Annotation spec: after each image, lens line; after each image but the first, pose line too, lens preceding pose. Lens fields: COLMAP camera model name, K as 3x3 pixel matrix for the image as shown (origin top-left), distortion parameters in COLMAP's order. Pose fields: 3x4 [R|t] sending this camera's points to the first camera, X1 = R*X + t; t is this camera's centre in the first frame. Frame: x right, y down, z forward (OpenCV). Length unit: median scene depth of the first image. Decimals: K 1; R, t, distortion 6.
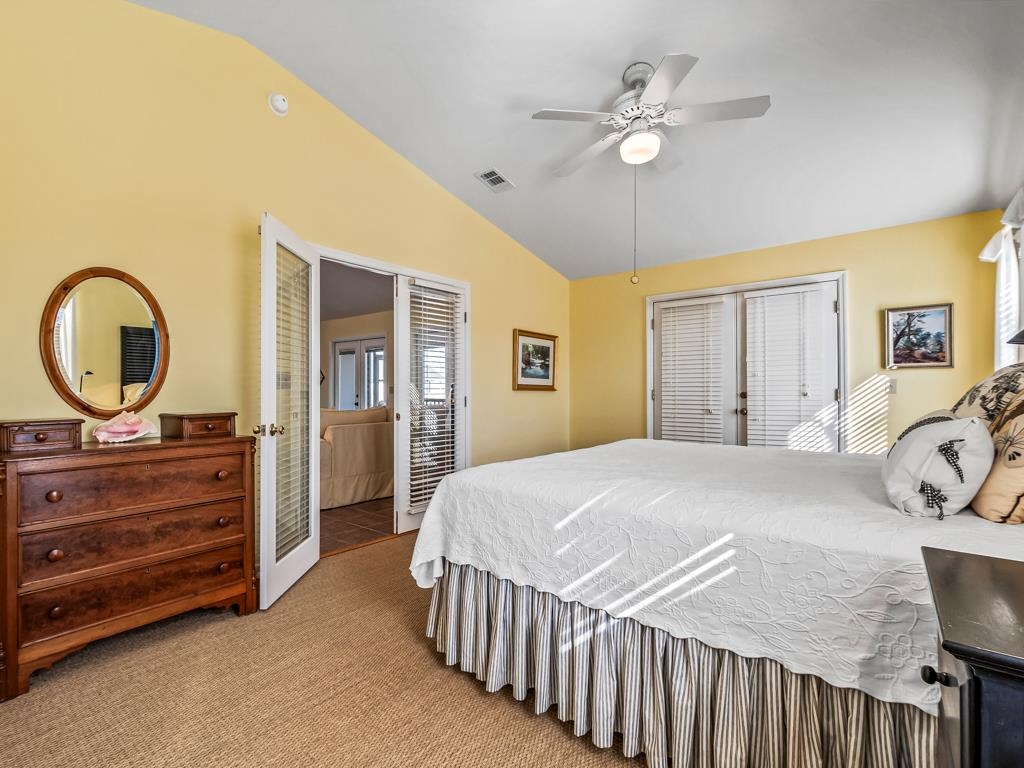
lens RADIAL K [[543.3, 0, 507.8], [0, 543.3, 389.9], [0, 0, 1]] dist [0.000494, -0.000520]
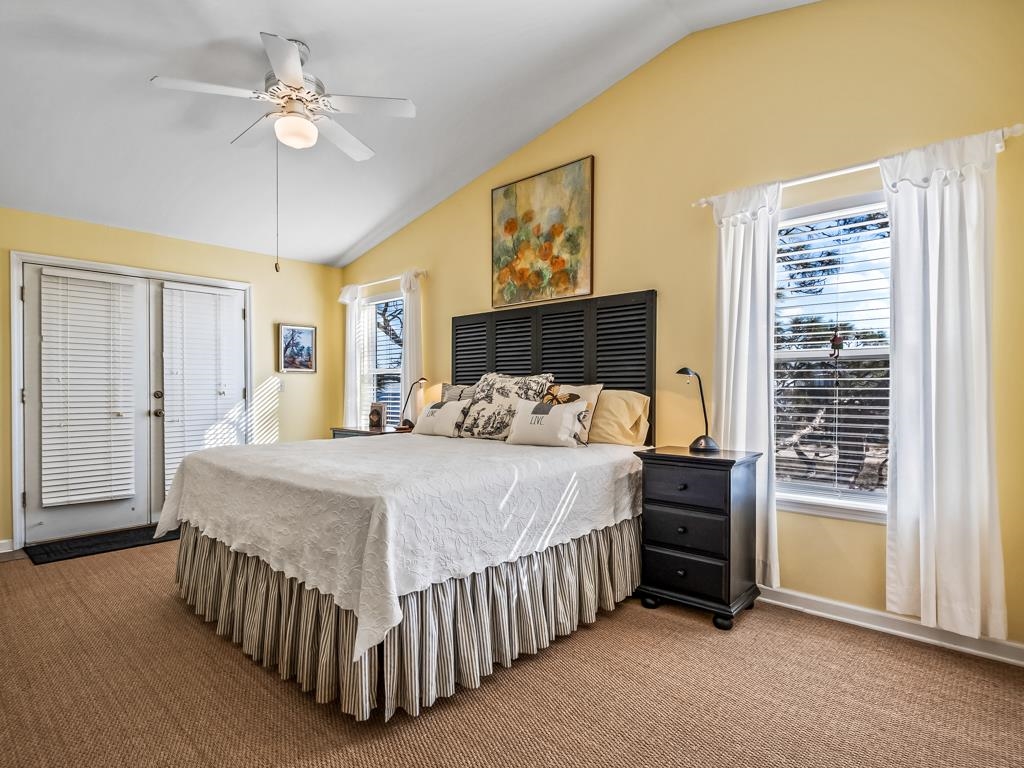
lens RADIAL K [[543.3, 0, 507.8], [0, 543.3, 389.9], [0, 0, 1]] dist [0.000494, -0.000520]
pose [[0.008891, 0.000717, 0.999960, -0.532402], [-0.001126, 0.999999, -0.000707, 0.001973], [-0.999960, -0.001120, 0.008892, 0.478507]]
